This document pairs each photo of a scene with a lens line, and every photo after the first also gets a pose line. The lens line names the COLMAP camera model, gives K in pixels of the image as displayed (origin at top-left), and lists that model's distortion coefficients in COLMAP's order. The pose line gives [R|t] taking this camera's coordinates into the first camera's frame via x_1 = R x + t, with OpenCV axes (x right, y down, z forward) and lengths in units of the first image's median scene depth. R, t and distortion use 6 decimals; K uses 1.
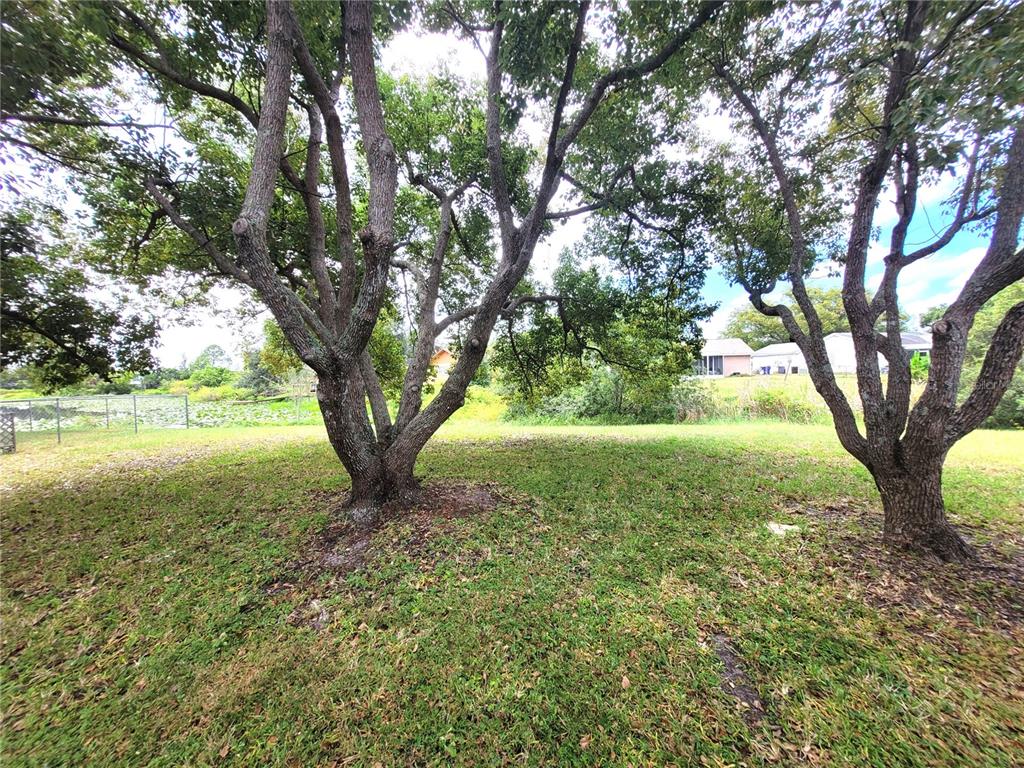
lens RADIAL K [[410.8, 0, 511.5], [0, 410.8, 381.4], [0, 0, 1]] dist [0.000883, -0.001476]
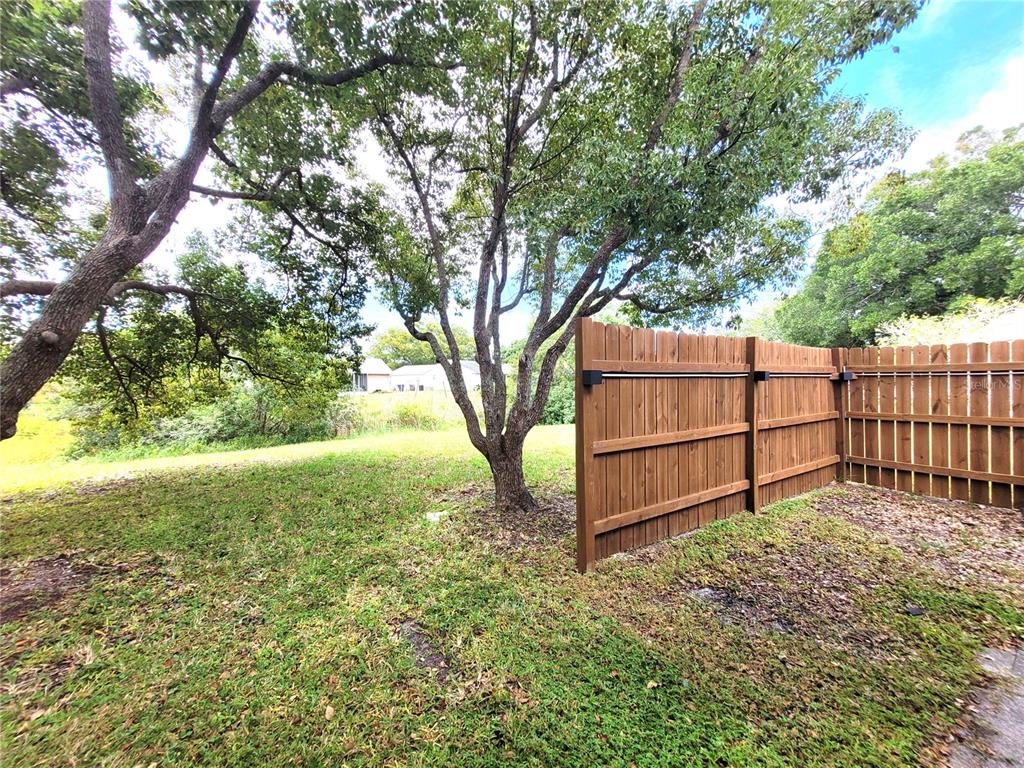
lens RADIAL K [[410.8, 0, 511.7], [0, 410.8, 383.1], [0, 0, 1]] dist [0.000883, -0.001476]
pose [[0.644696, 0.020123, 0.764174, -0.110923], [0.012924, 0.999224, -0.037216, 0.012400], [-0.764330, 0.033869, 0.643935, 0.031037]]
